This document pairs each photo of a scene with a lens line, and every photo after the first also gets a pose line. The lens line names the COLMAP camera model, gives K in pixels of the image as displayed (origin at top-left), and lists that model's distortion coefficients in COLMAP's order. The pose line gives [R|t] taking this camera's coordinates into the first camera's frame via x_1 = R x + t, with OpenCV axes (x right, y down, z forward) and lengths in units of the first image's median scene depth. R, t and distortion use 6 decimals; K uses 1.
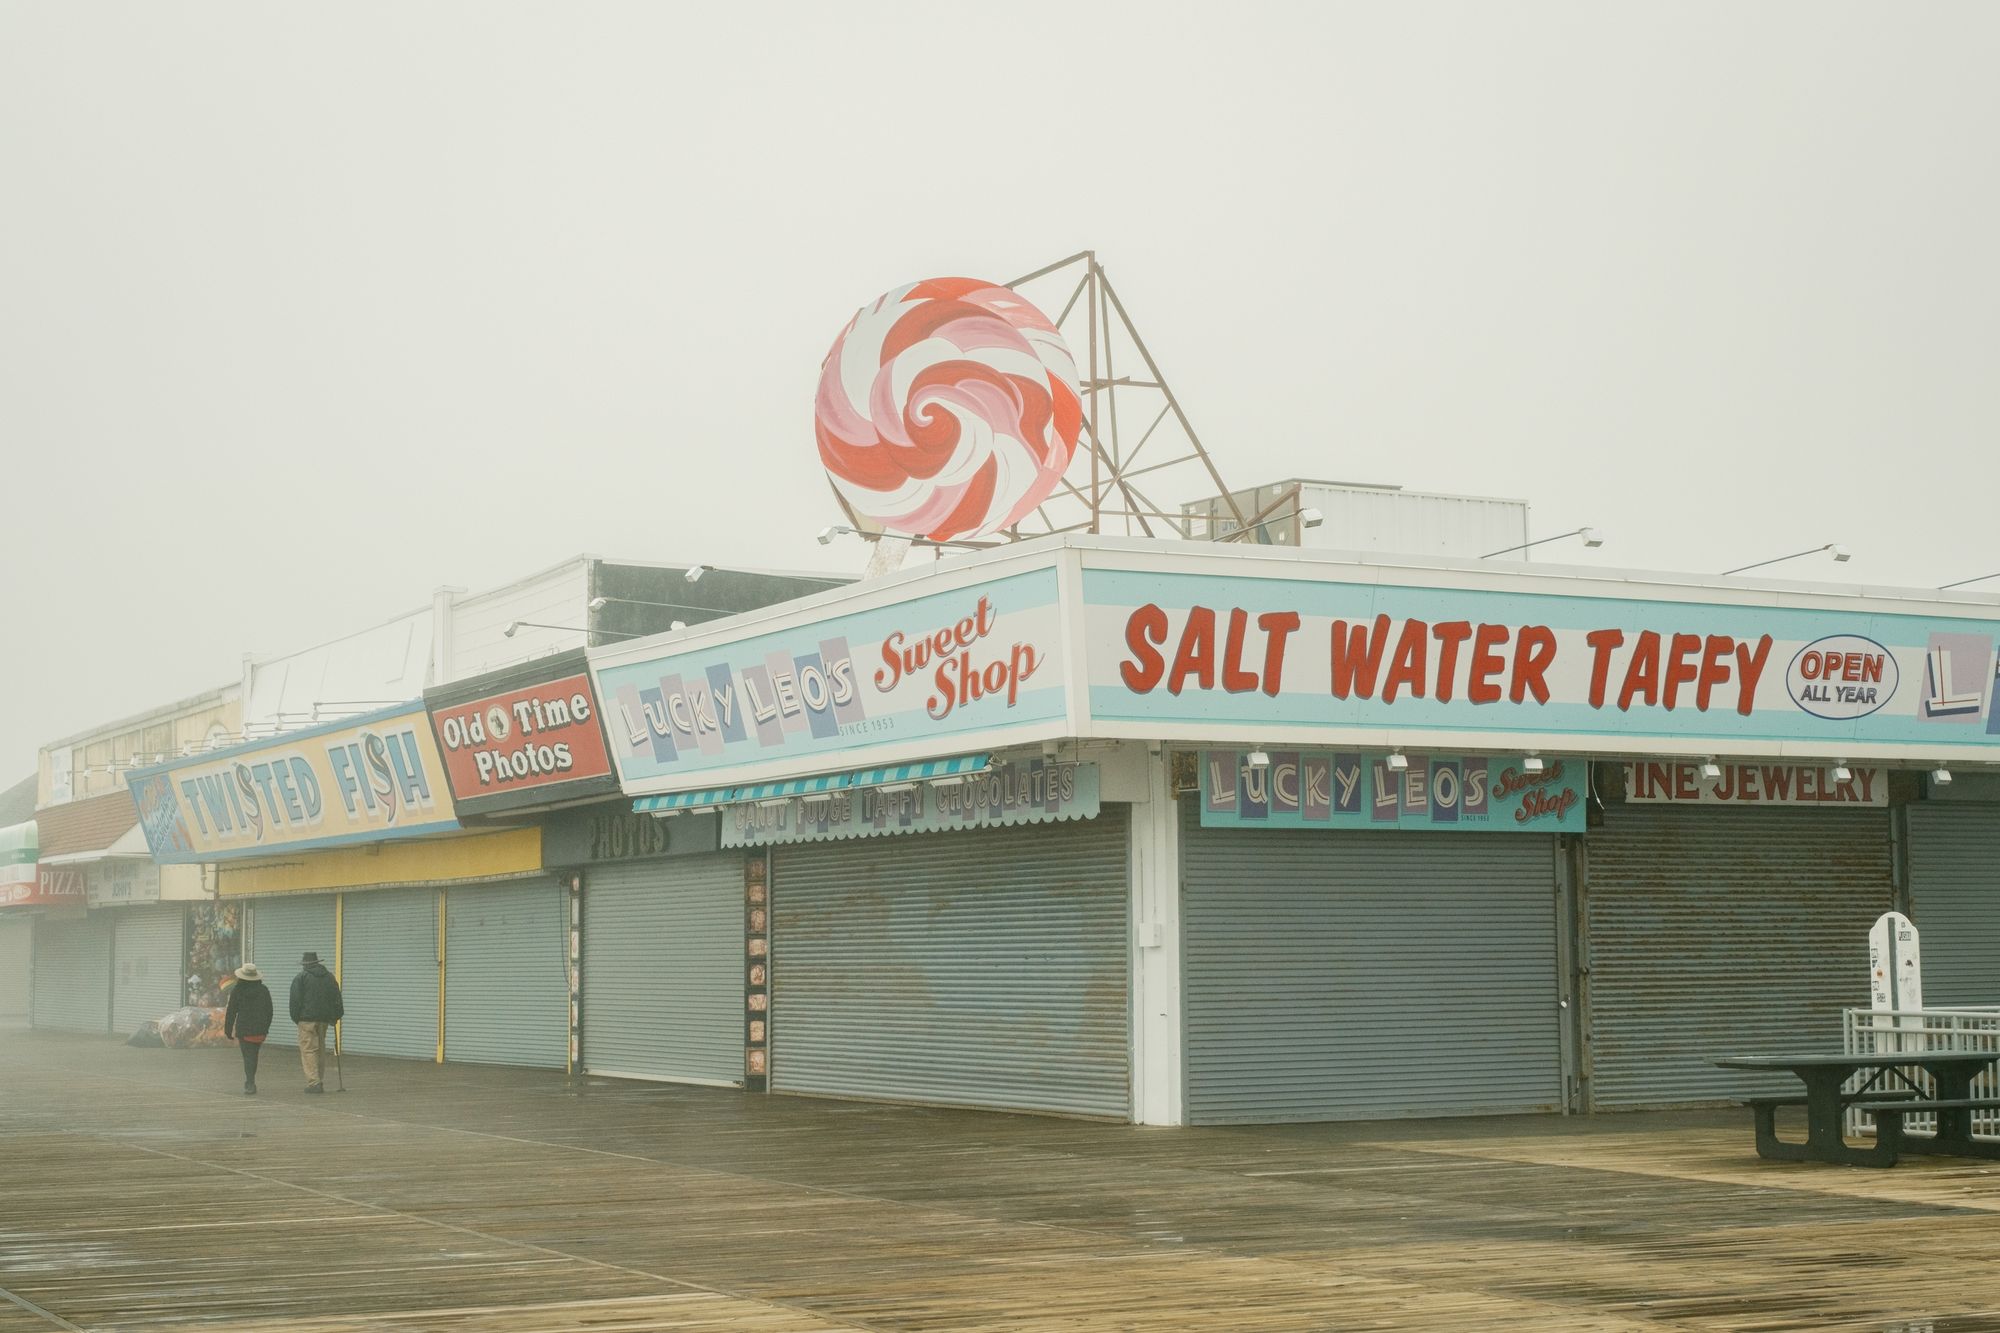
lens RADIAL K [[3180.8, 0, 1000.0], [0, 3180.8, 666.5], [0, 0, 1]] dist [-0.041133, -0.097251]
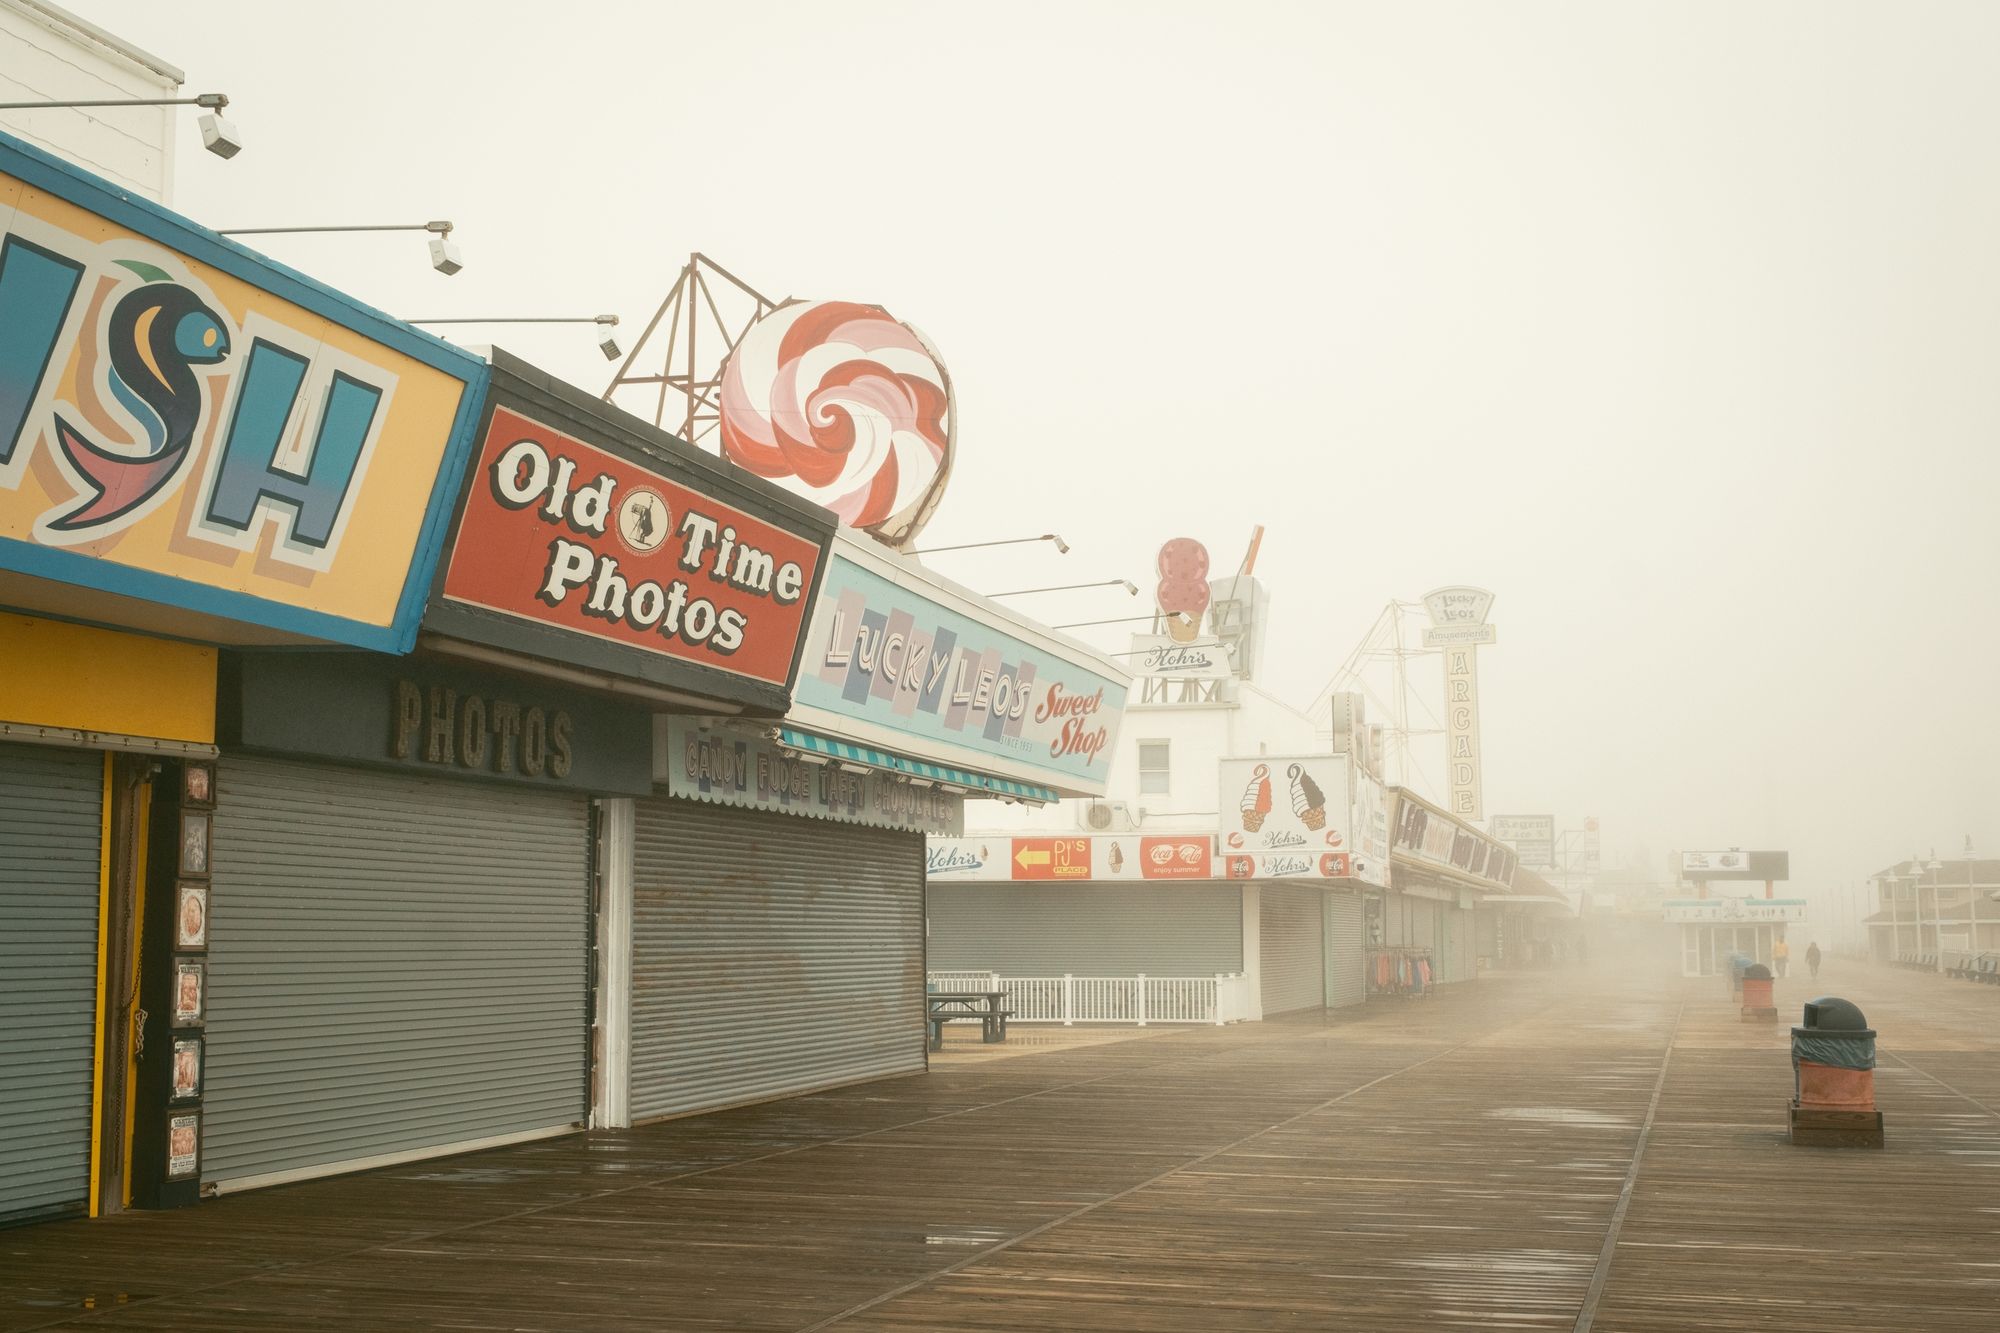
lens RADIAL K [[2517.6, 0, 1000.0], [0, 2517.6, 666.5], [0, 0, 1]] dist [0.052933, -0.084386]
pose [[-0.738454, 0.083166, 0.669155, -0.428433], [-0.052023, 0.982380, -0.179507, 0.102415], [-0.672294, -0.167369, -0.721116, 1.095029]]
